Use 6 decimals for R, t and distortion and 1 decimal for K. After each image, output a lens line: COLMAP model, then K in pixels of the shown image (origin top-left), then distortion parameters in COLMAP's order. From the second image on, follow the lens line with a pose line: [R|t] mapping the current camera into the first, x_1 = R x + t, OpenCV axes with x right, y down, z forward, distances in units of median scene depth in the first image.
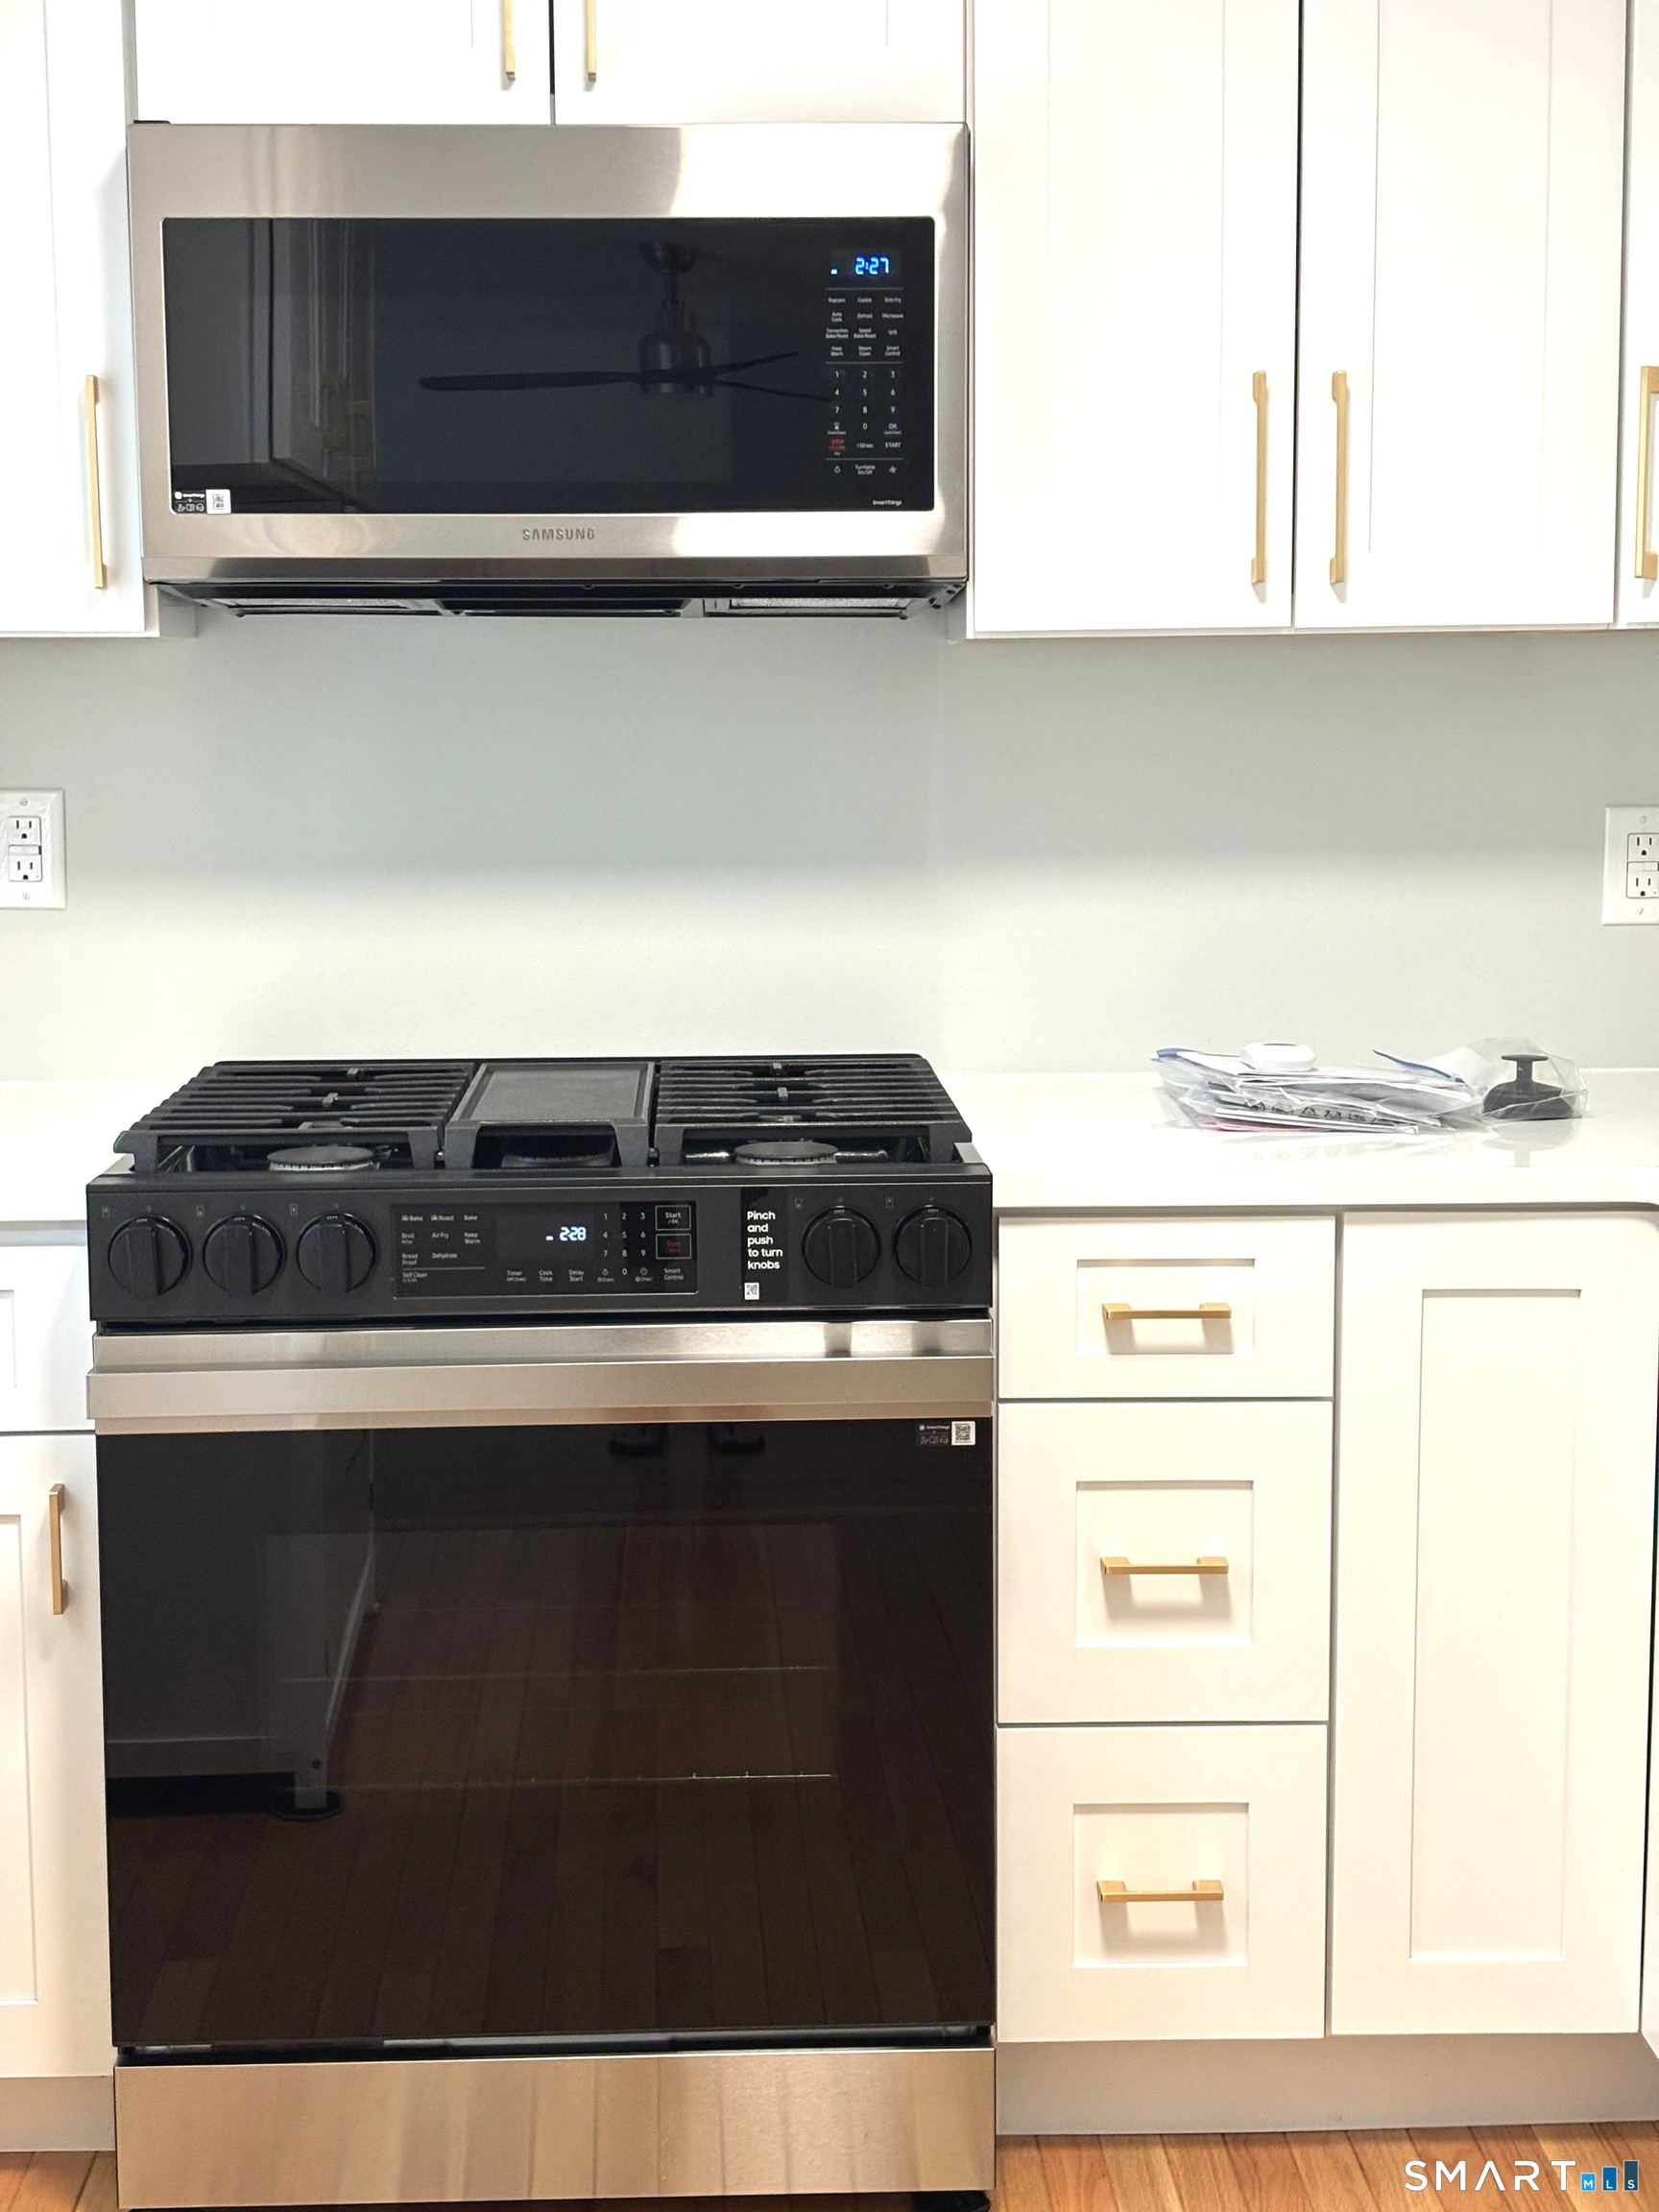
lens RADIAL K [[3440.0, 0, 819.1], [0, 3440.0, 1093.8], [0, 0, 1]] dist [0.049639, 0.000000]
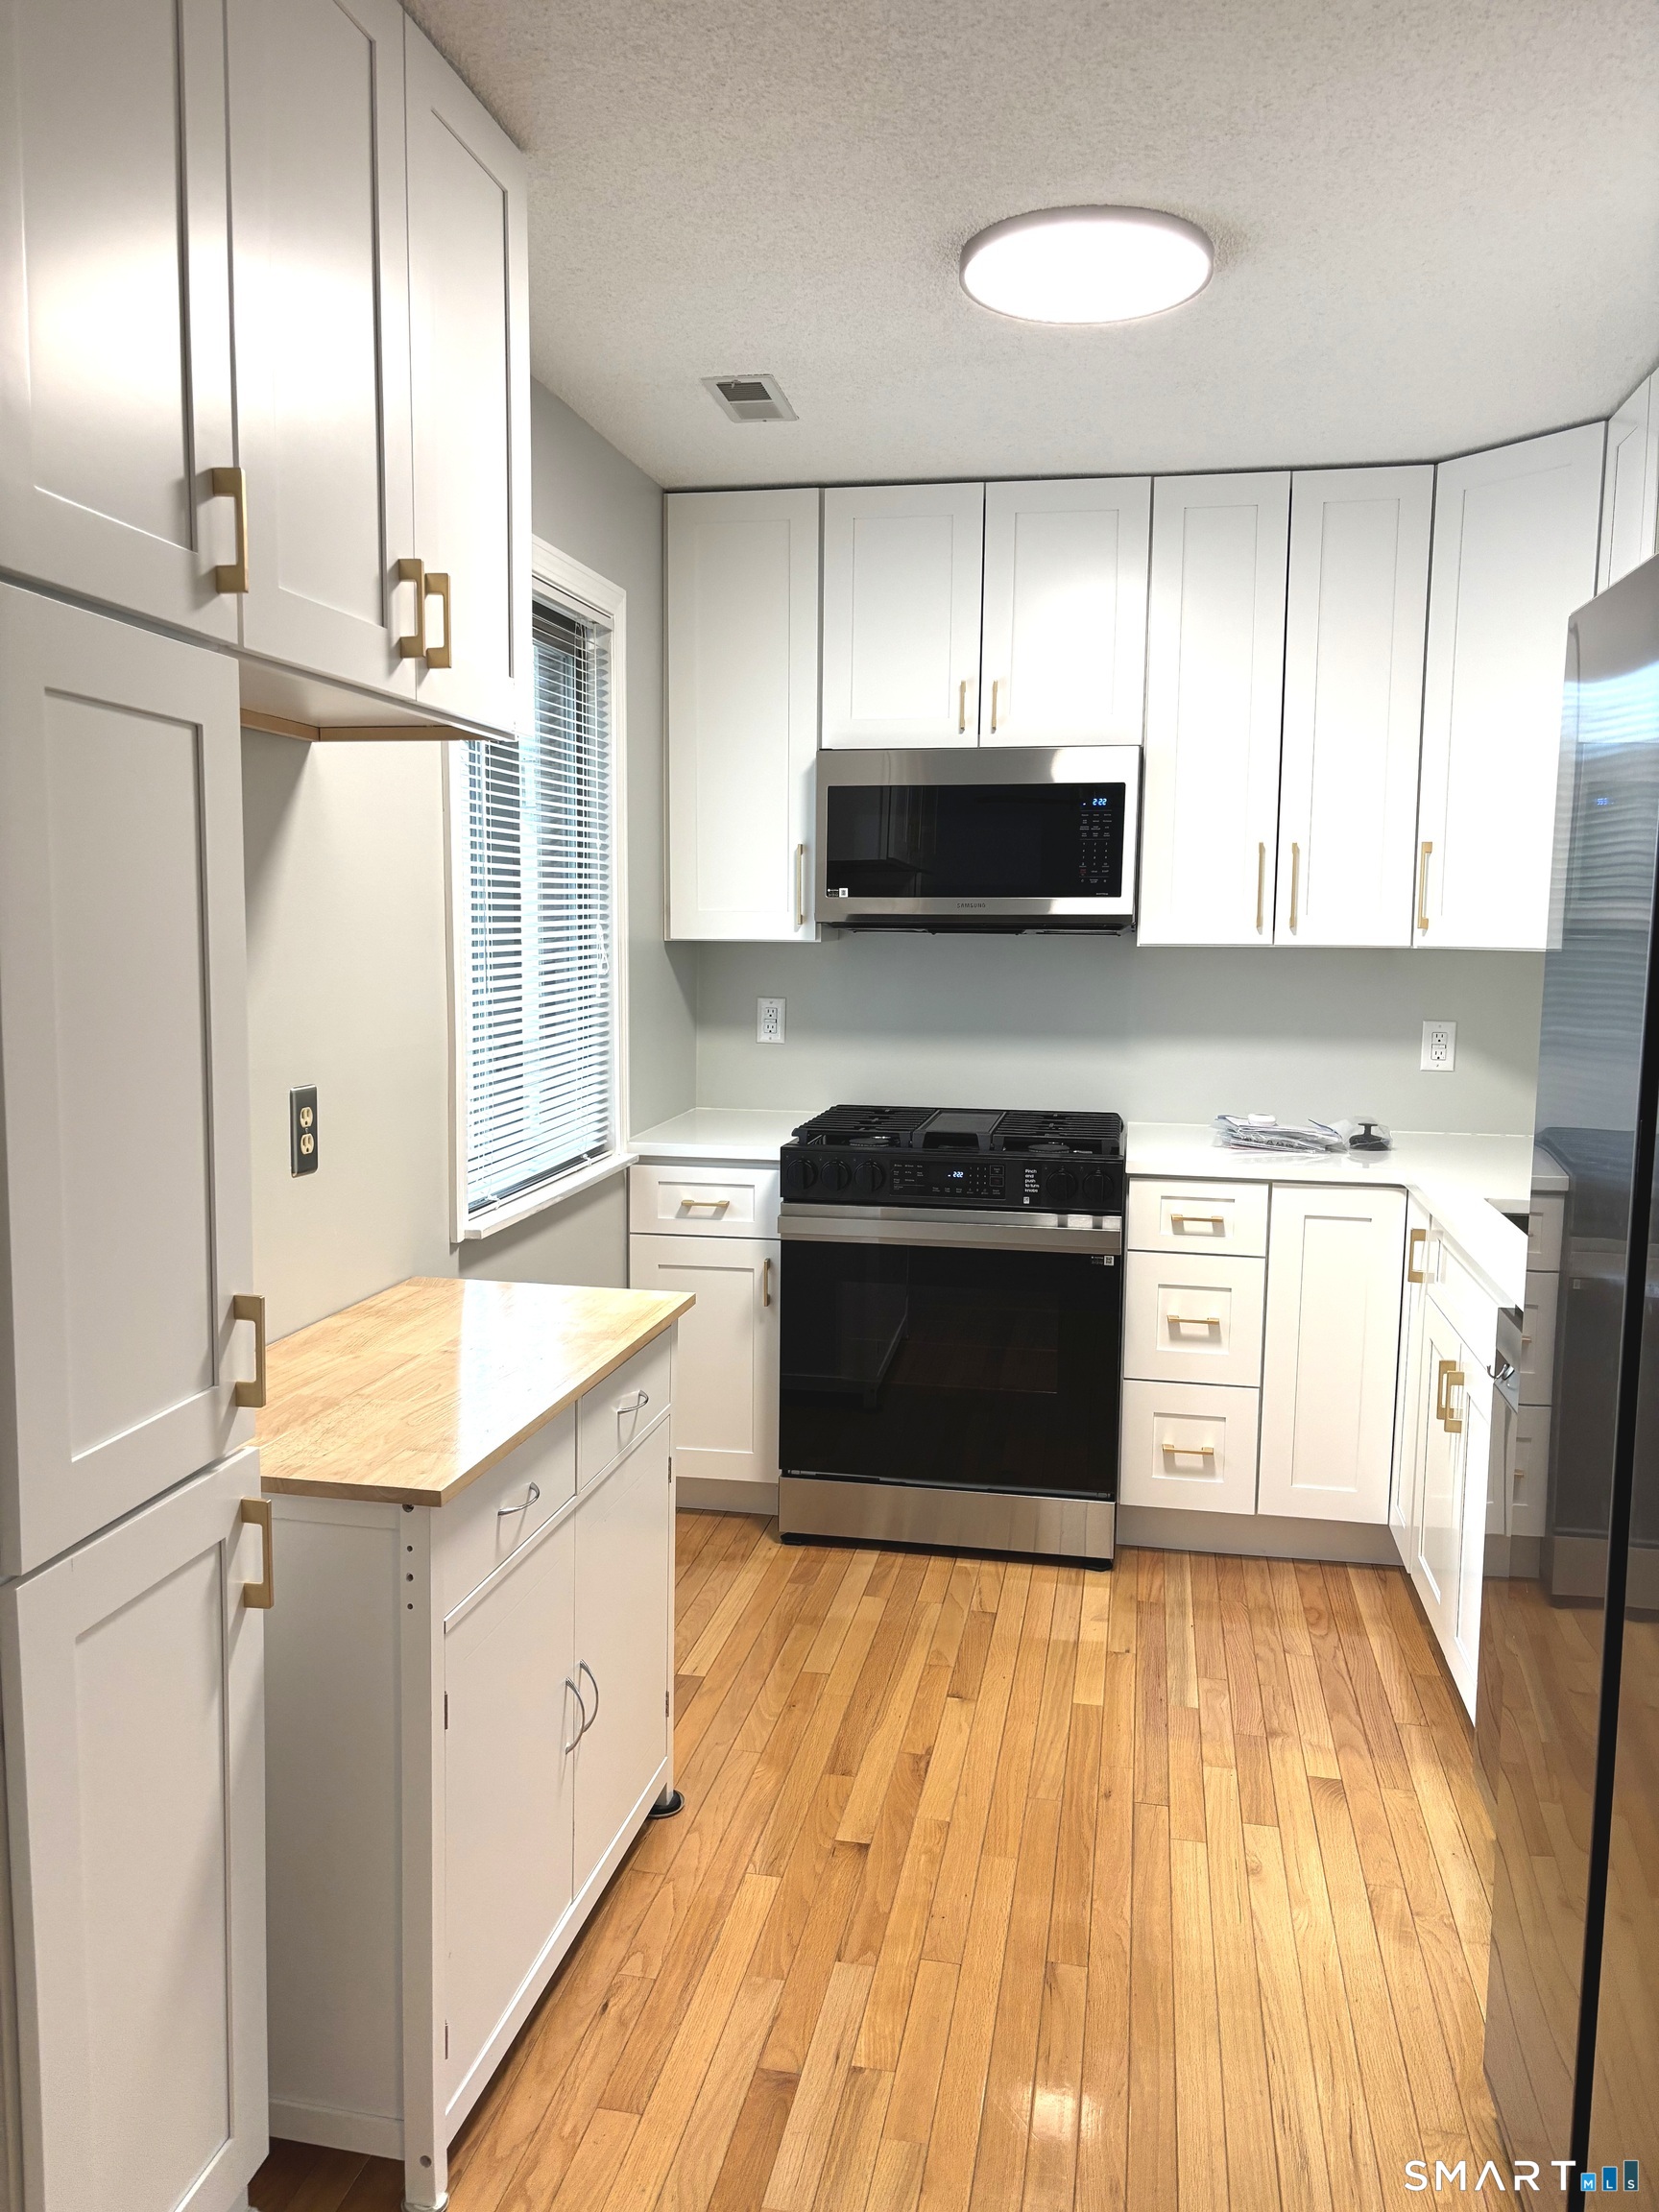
lens RADIAL K [[1685.8, 0, 809.0], [0, 1685.8, 1108.0], [0, 0, 1]] dist [0.049272, -0.064036]
pose [[0.975050, 0.040206, -0.218312, 0.087506], [-0.043161, 0.999030, -0.008784, 0.005740], [0.217747, 0.017987, 0.975839, -0.259875]]
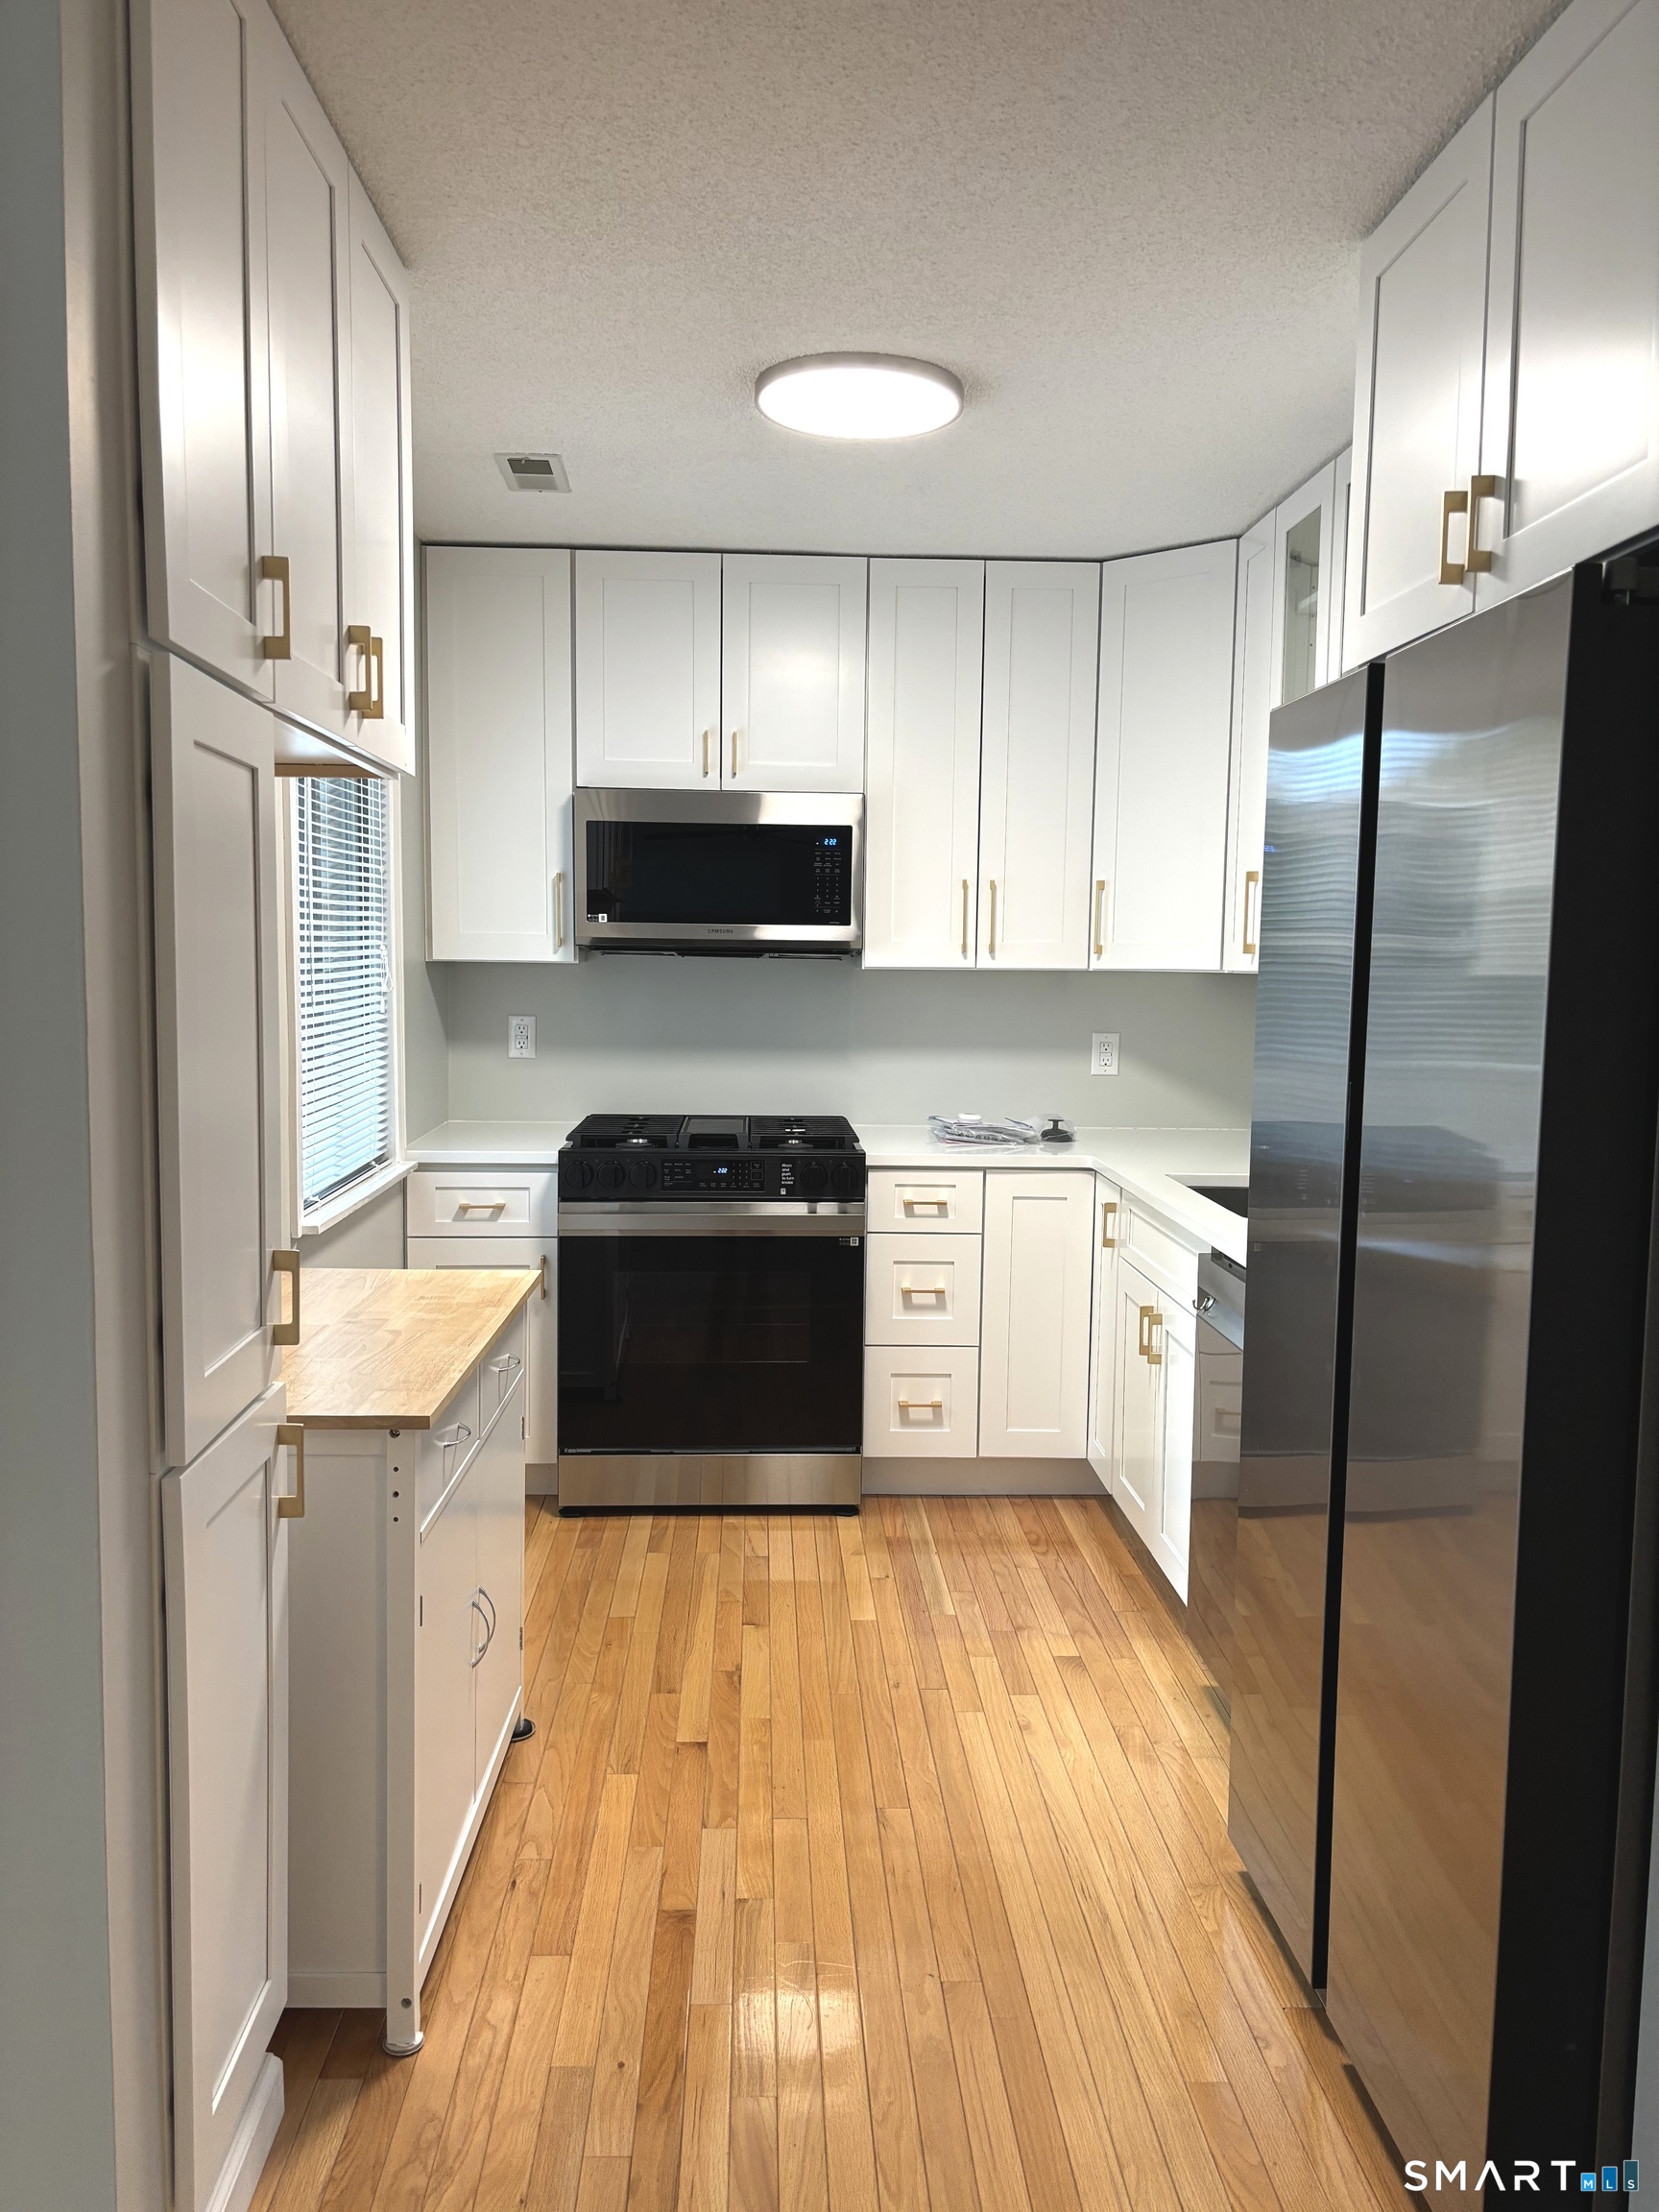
lens RADIAL K [[1685.8, 0, 817.7], [0, 1685.8, 1110.9], [0, 0, 1]] dist [0.049272, -0.064036]
pose [[0.999761, 0.018425, 0.011773, -0.007918], [-0.018031, 0.999302, -0.032717, 0.032651], [-0.012368, 0.032497, 0.999395, -0.407626]]
